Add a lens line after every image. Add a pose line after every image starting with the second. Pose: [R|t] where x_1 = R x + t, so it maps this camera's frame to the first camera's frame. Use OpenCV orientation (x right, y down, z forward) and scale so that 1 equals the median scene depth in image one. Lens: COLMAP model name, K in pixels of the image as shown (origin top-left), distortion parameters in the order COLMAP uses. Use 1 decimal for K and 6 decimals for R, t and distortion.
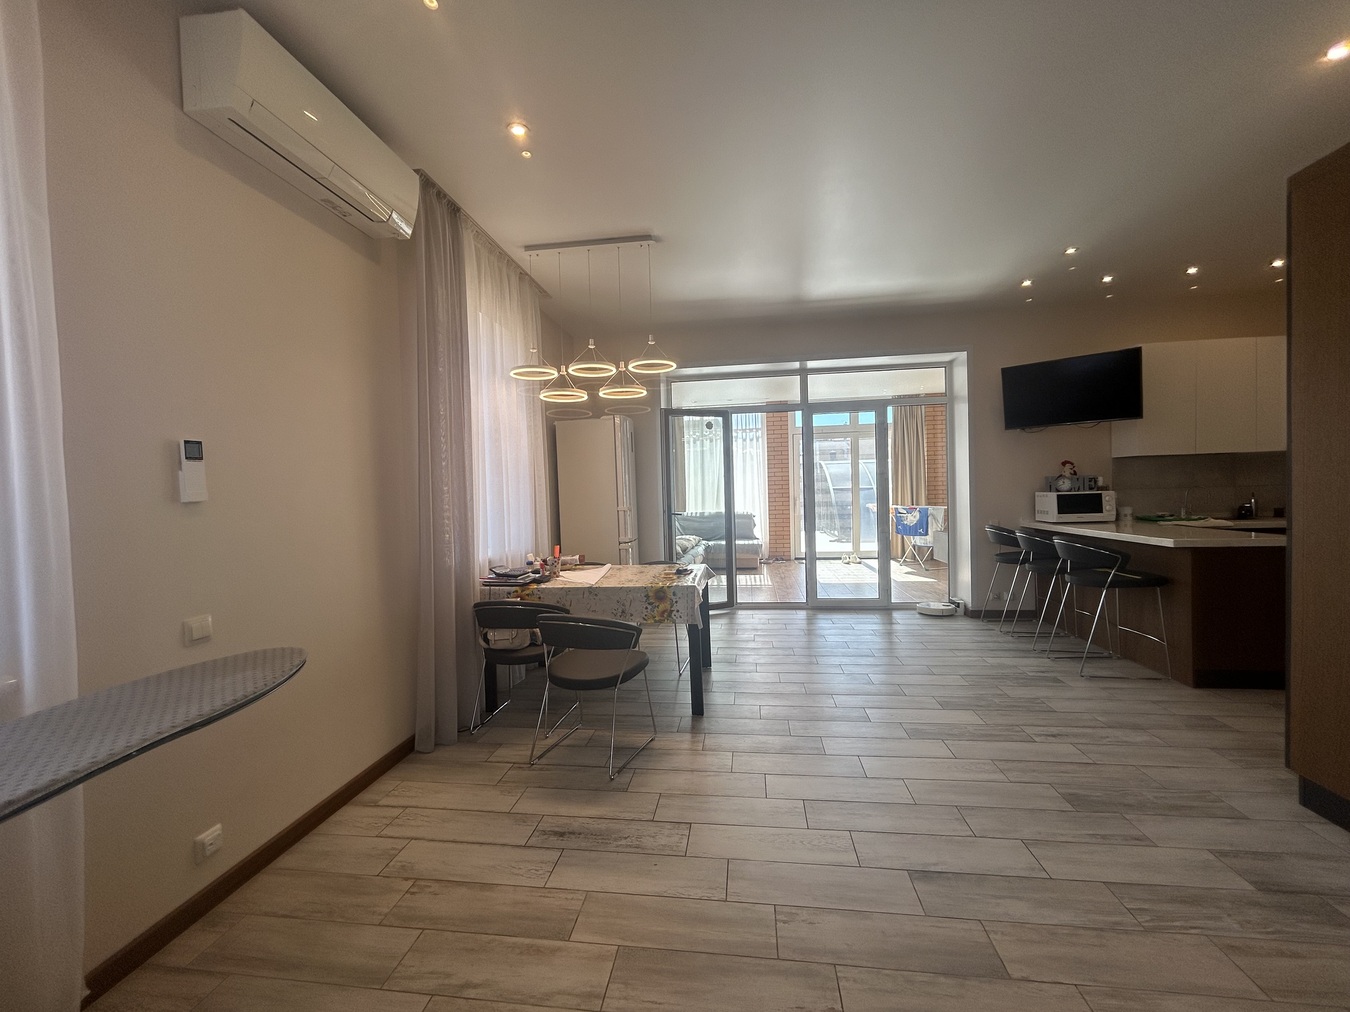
lens RADIAL K [[547.7, 0, 678.0], [0, 547.7, 501.5], [0, 0, 1]] dist [0.004164, -0.001476]
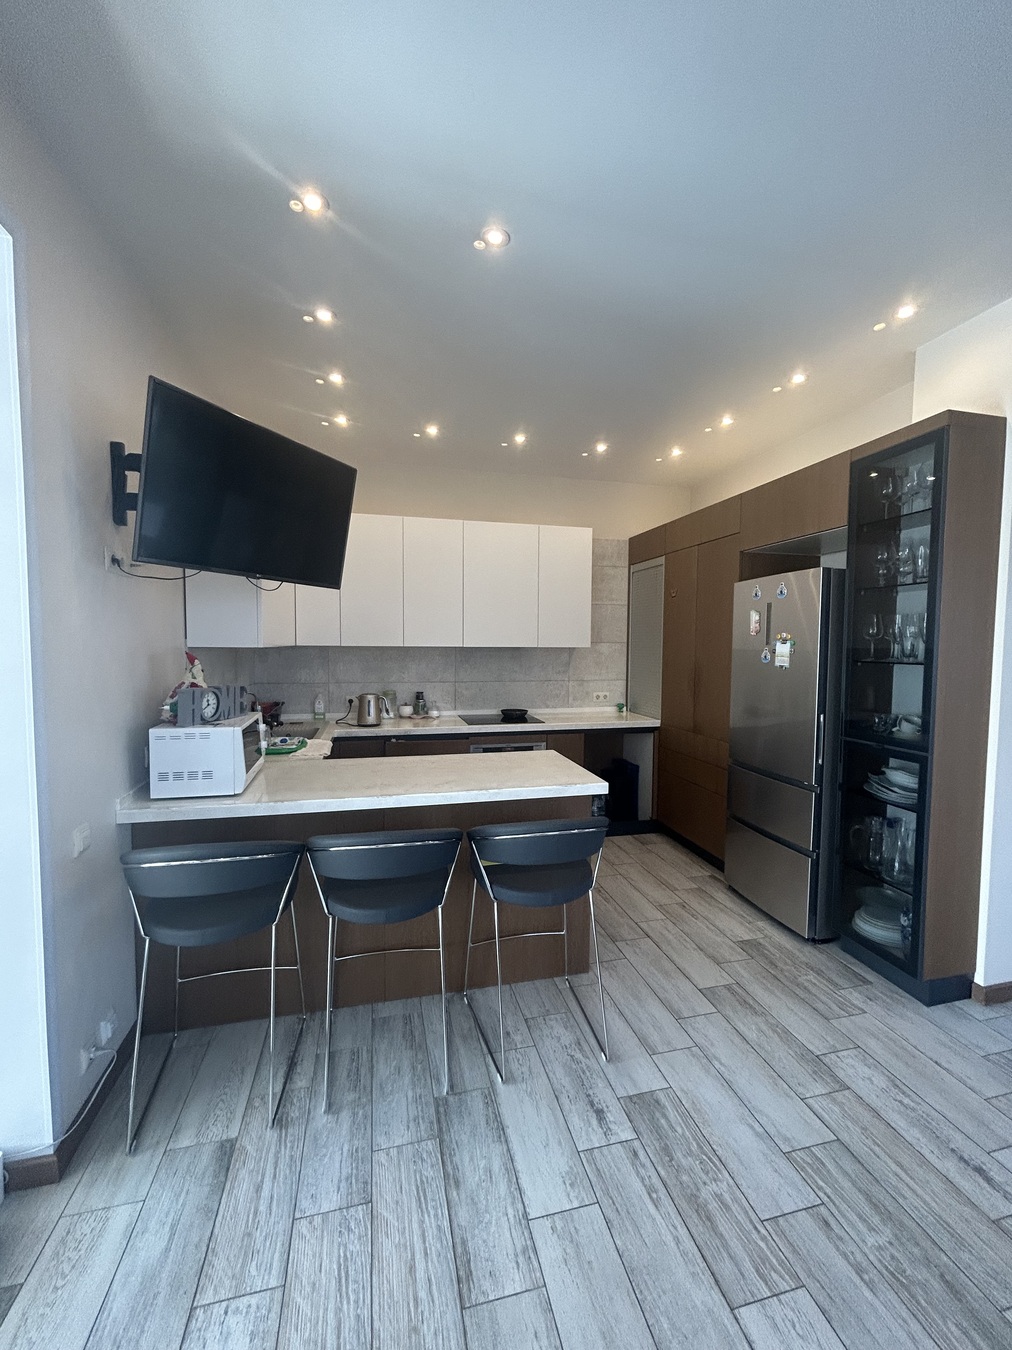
lens RADIAL K [[547.7, 0, 503.4], [0, 547.7, 670.3], [0, 0, 1]] dist [0.004164, -0.001476]
pose [[-0.354392, -0.022119, 0.934835, 0.260996], [0.033464, 0.998780, 0.036319, -0.090225], [-0.934498, 0.044154, -0.353219, 1.229090]]
